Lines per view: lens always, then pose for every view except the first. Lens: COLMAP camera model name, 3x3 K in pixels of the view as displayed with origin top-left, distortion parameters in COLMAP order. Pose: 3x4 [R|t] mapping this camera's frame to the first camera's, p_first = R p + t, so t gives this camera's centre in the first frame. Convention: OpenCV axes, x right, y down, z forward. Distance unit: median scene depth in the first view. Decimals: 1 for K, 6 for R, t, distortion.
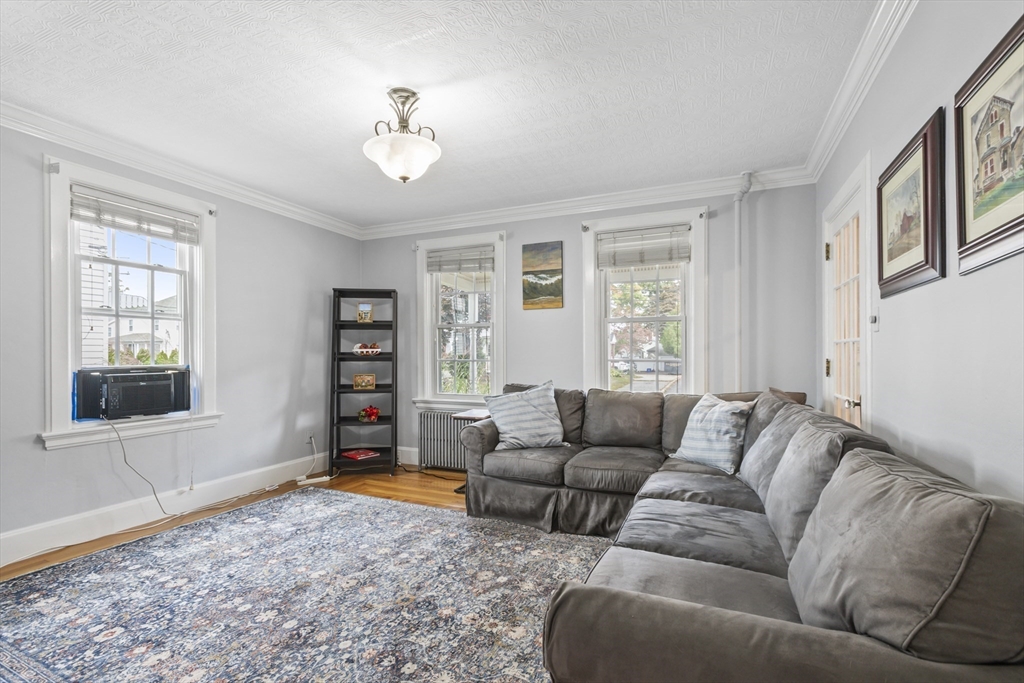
lens RADIAL K [[459.5, 0, 519.2], [0, 459.5, 347.2], [0, 0, 1]] dist [-0.000916, 0.000909]
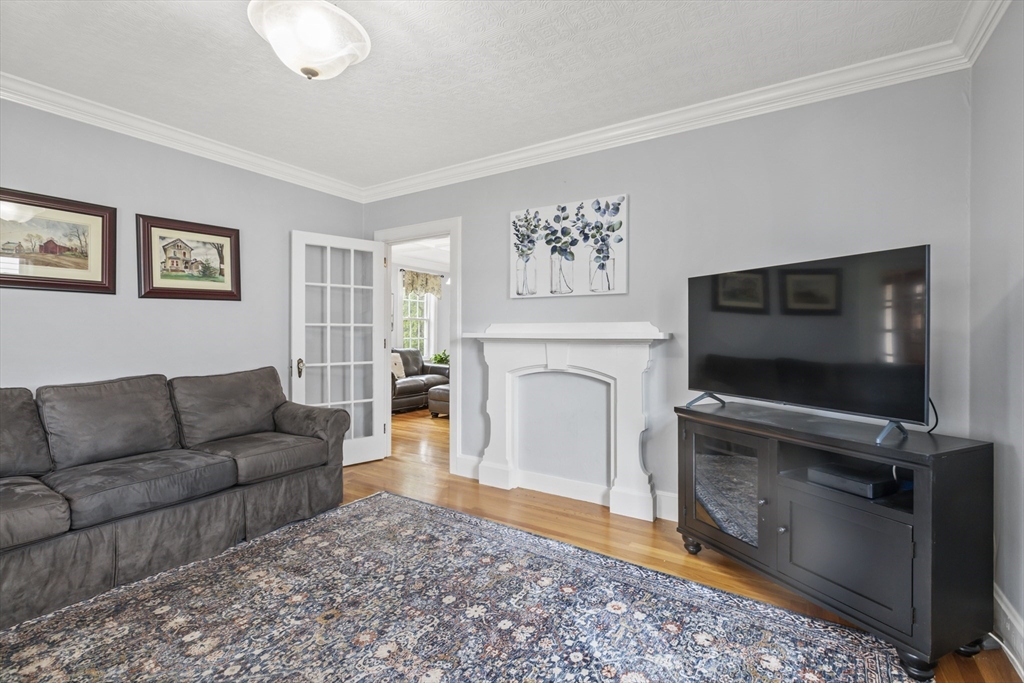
lens RADIAL K [[459.5, 0, 512.0], [0, 459.5, 340.1], [0, 0, 1]] dist [-0.000916, 0.000909]
pose [[-0.985689, -0.002278, 0.168556, -0.507251], [-0.002647, 0.999995, -0.001960, 0.020299], [-0.168550, -0.002378, -0.985690, 1.245735]]
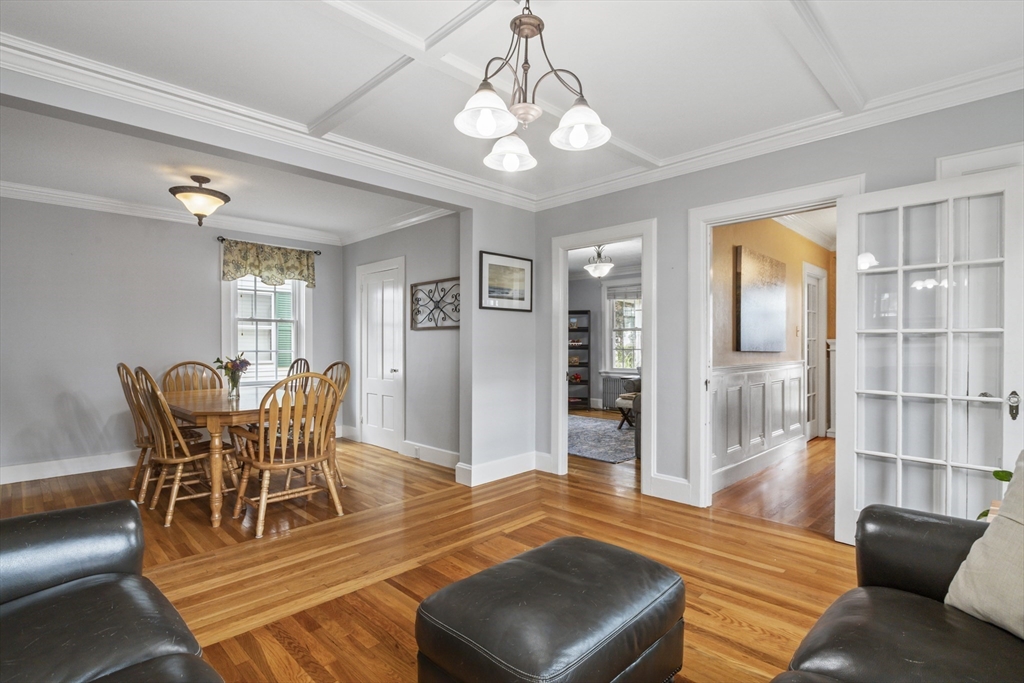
lens RADIAL K [[497.2, 0, 521.6], [0, 497.2, 345.9], [0, 0, 1]] dist [-0.000457, -0.000147]
pose [[0.934643, 0.001850, -0.355583, 0.174168], [0.000748, 0.999974, 0.007167, 0.001982], [0.355587, -0.006964, 0.934617, -0.917324]]
